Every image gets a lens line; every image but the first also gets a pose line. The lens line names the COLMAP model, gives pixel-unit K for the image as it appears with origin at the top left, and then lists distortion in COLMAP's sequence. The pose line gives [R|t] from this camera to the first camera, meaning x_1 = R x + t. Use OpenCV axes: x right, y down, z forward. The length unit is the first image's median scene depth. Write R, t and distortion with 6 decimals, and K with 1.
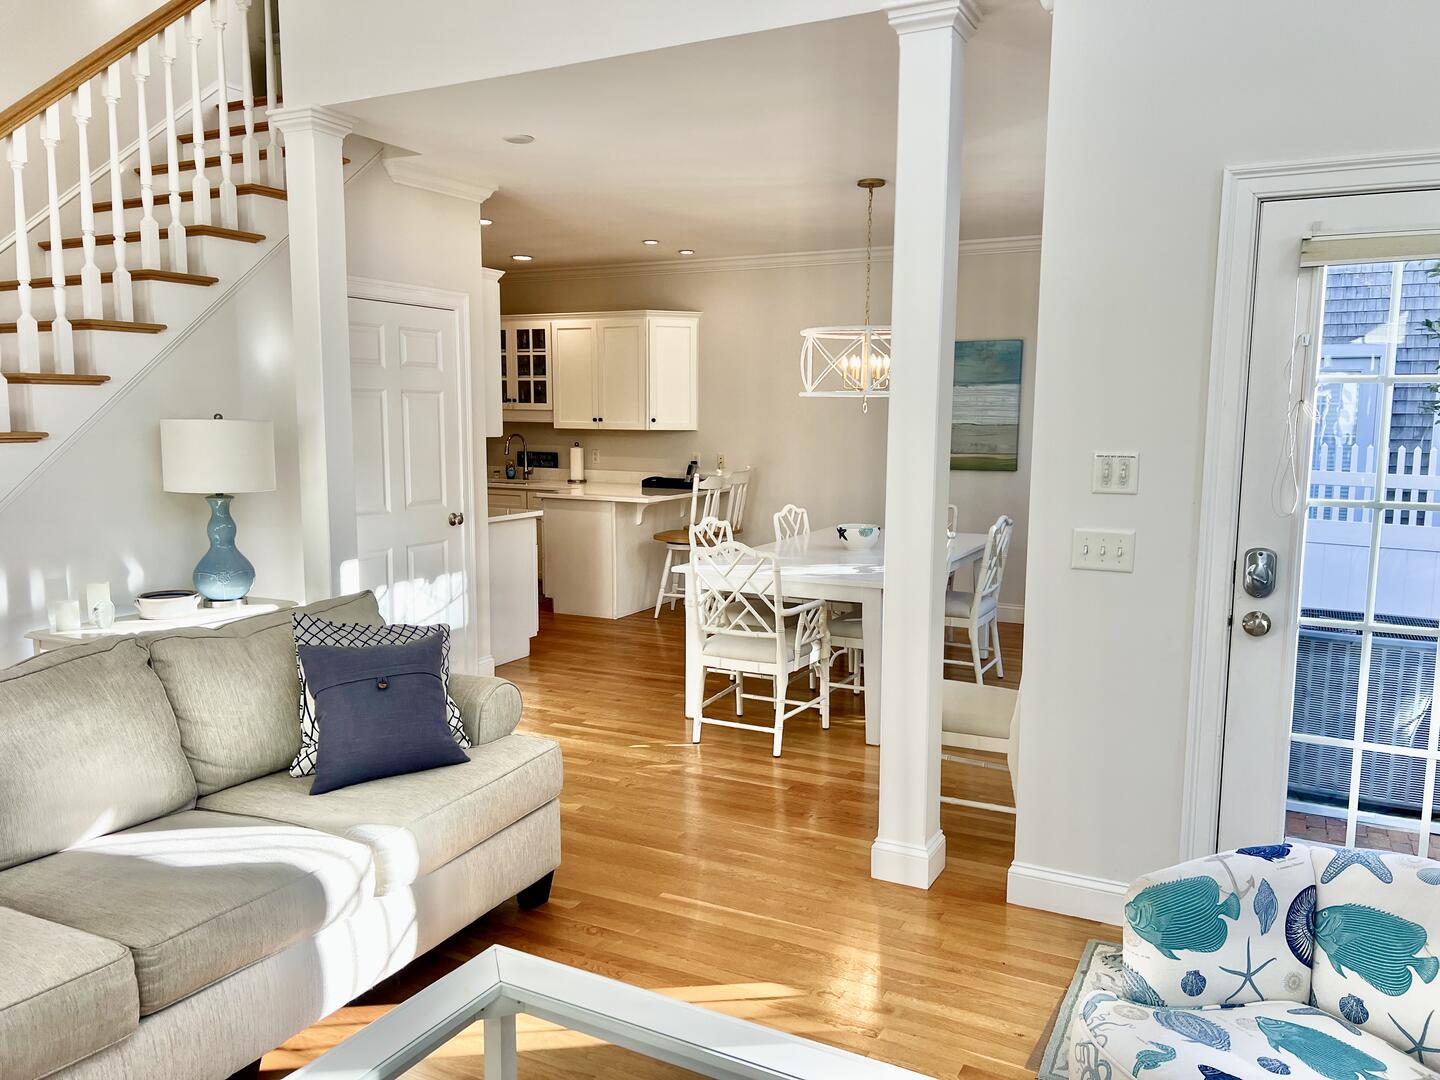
lens RADIAL K [[1082.9, 0, 722.4], [0, 1082.9, 544.0], [0, 0, 1]] dist [0.066765, -0.079097]
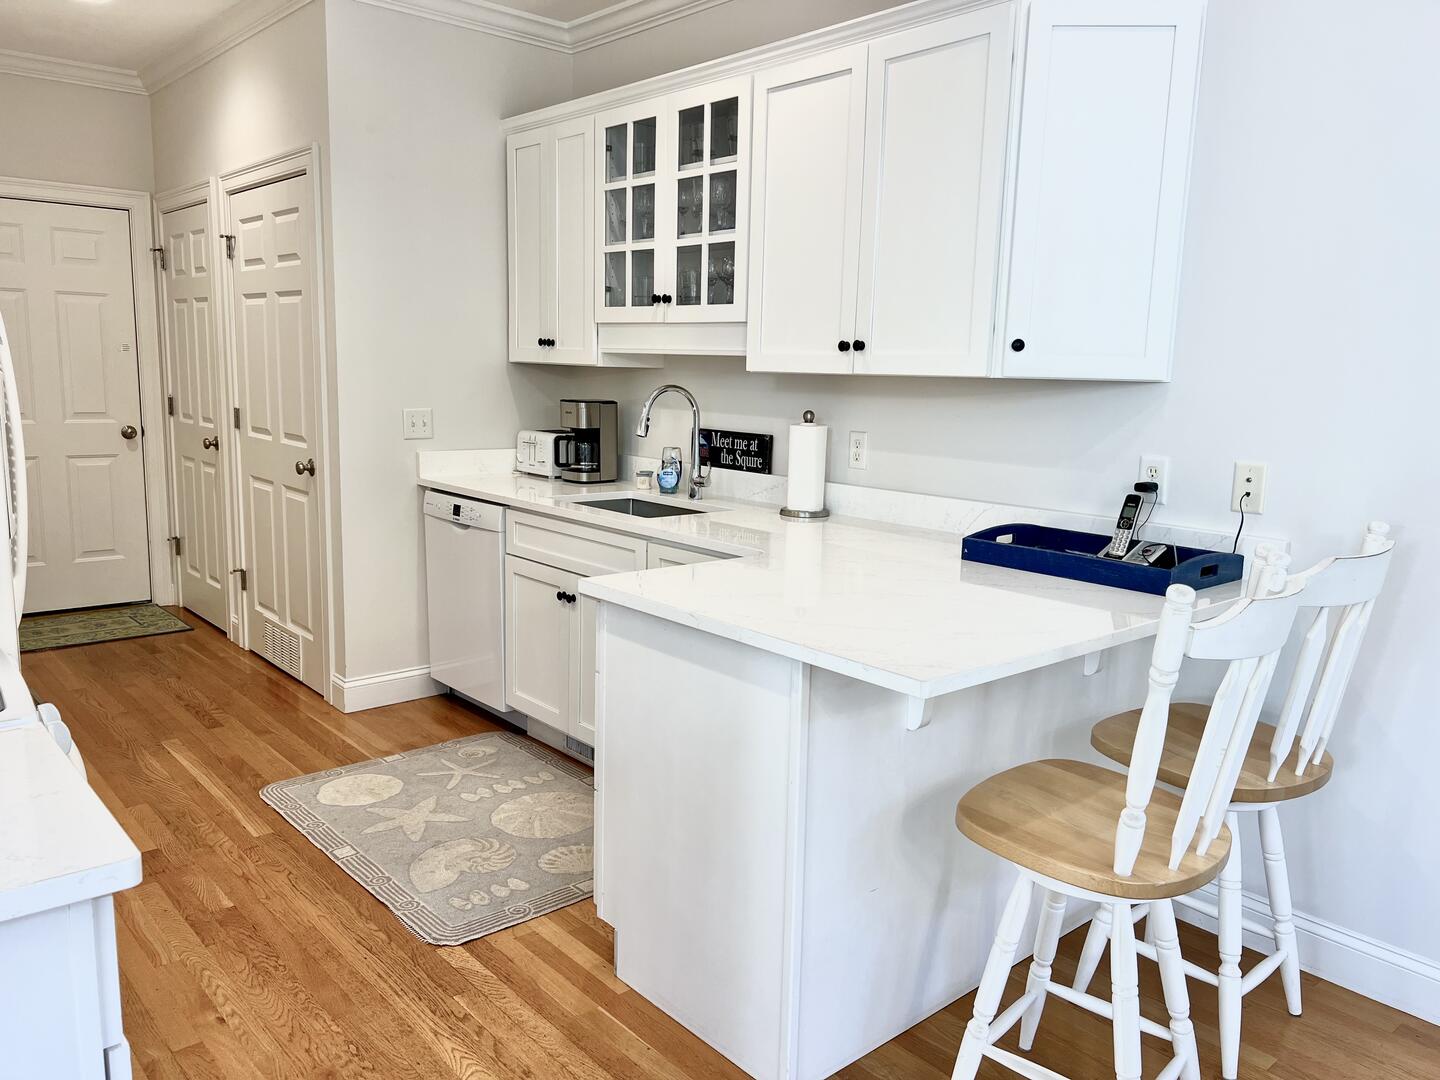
lens RADIAL K [[1082.9, 0, 722.4], [0, 1082.9, 544.0], [0, 0, 1]] dist [0.066765, -0.079097]
pose [[0.932103, 0.074698, -0.354408, -0.027232], [-0.062573, 0.997000, 0.045568, -0.065836], [0.356748, -0.020298, 0.933980, 0.669177]]
